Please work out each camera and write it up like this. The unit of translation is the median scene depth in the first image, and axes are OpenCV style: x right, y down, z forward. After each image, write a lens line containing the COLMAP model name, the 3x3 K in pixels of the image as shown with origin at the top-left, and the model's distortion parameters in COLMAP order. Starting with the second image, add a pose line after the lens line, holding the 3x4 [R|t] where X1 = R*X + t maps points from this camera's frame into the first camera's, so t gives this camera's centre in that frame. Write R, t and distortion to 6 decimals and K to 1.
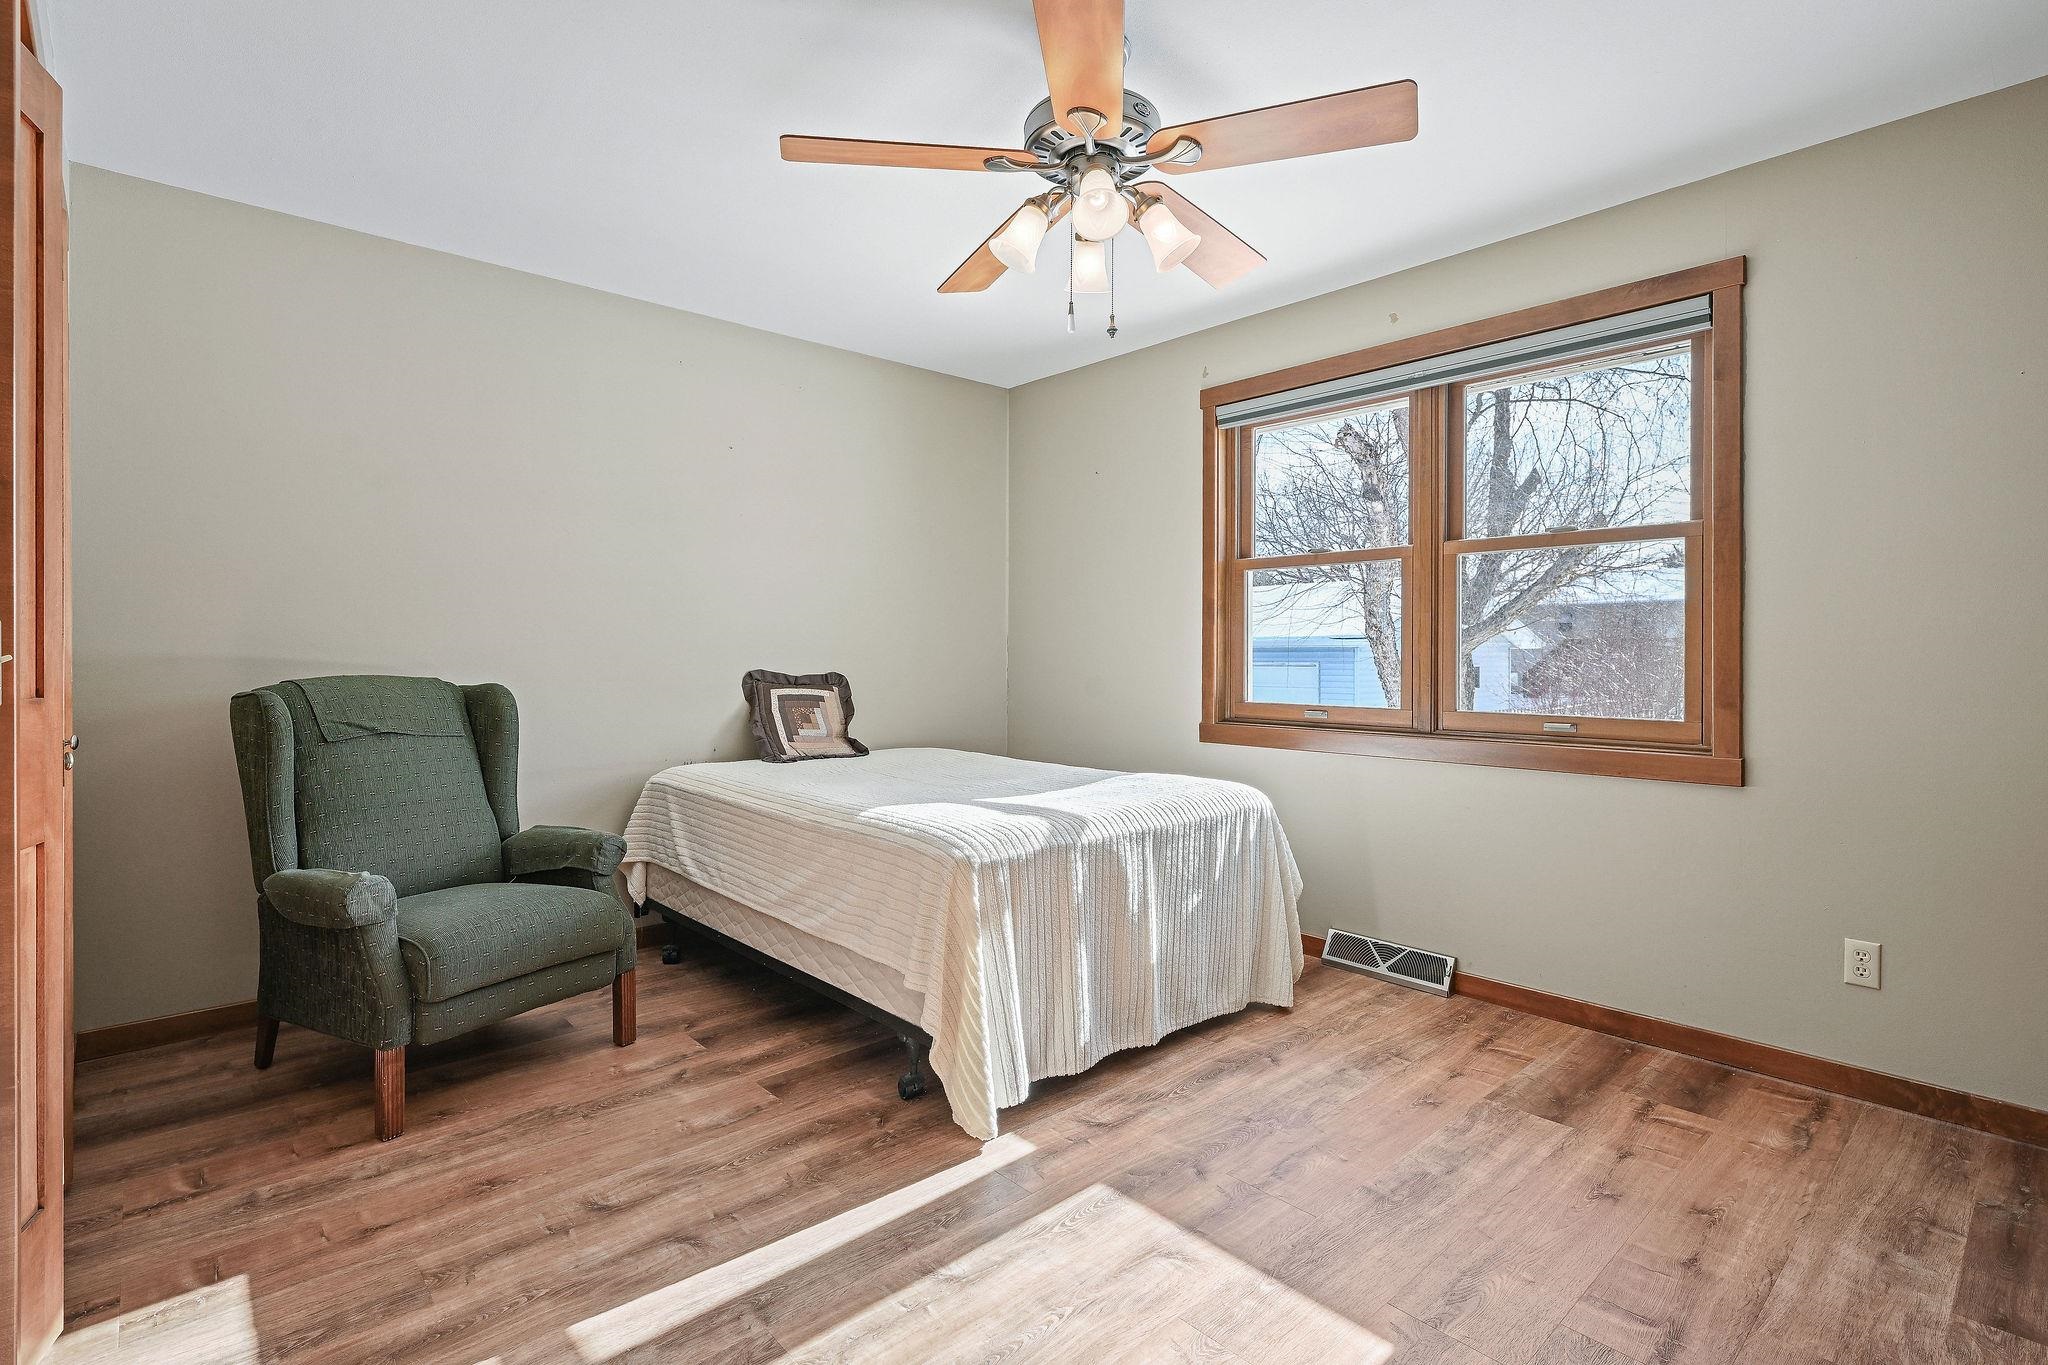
lens RADIAL K [[962.8, 0, 1031.7], [0, 962.8, 670.5], [0, 0, 1]] dist [-0.003642, 0.001221]
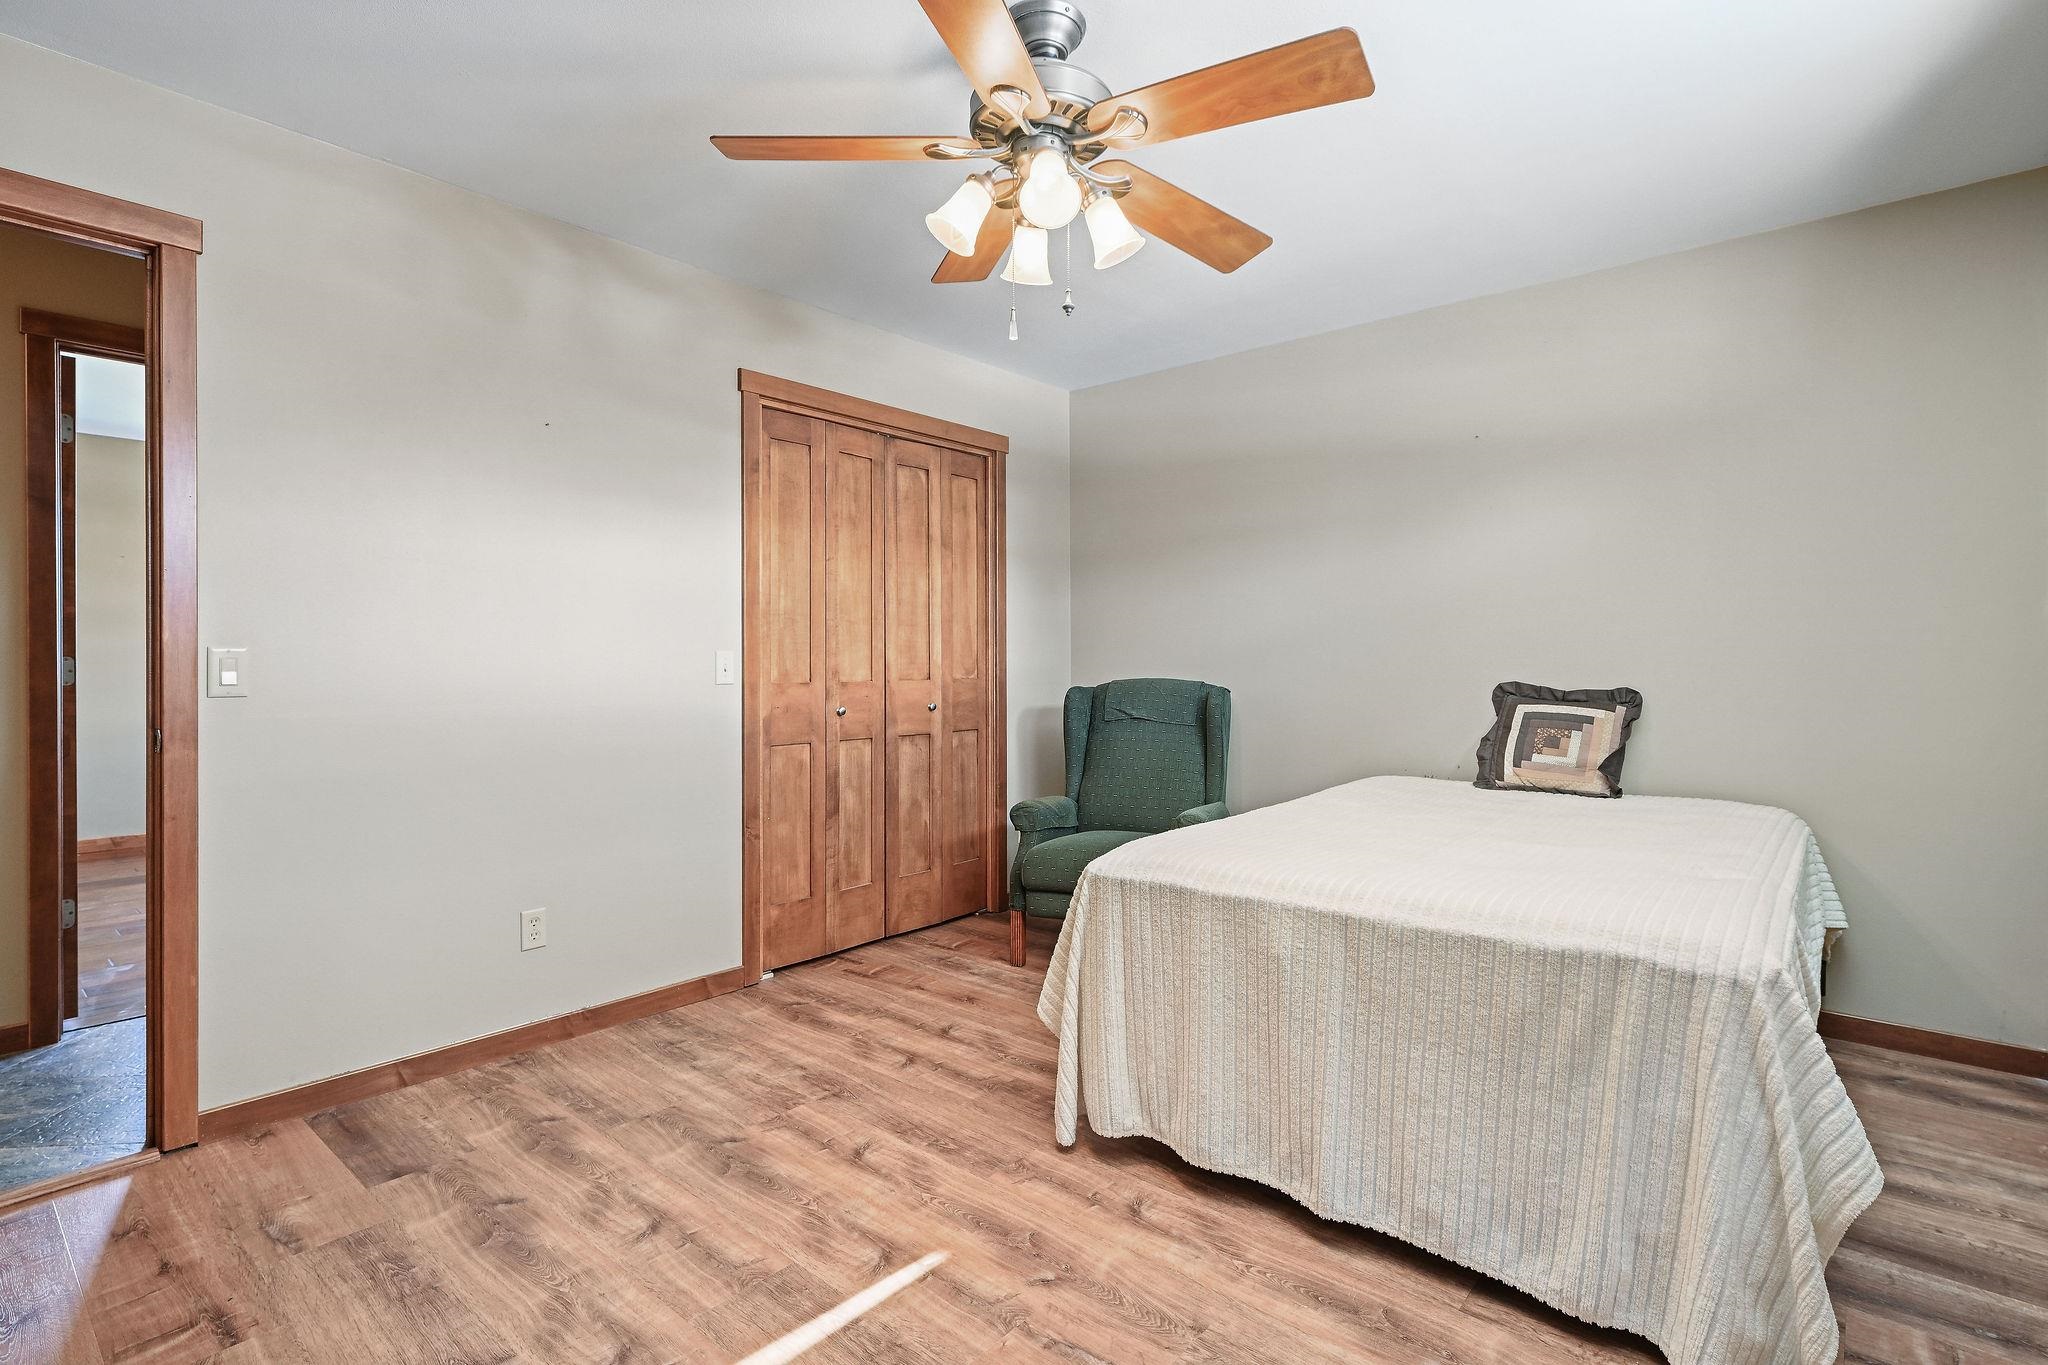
lens RADIAL K [[962.8, 0, 1031.8], [0, 962.8, 672.6], [0, 0, 1]] dist [-0.003642, 0.001221]
pose [[0.137343, 0.010352, -0.990469, 0.930617], [-0.015393, 0.999847, 0.008315, -0.017264], [0.990404, 0.014105, 0.137481, 0.802572]]
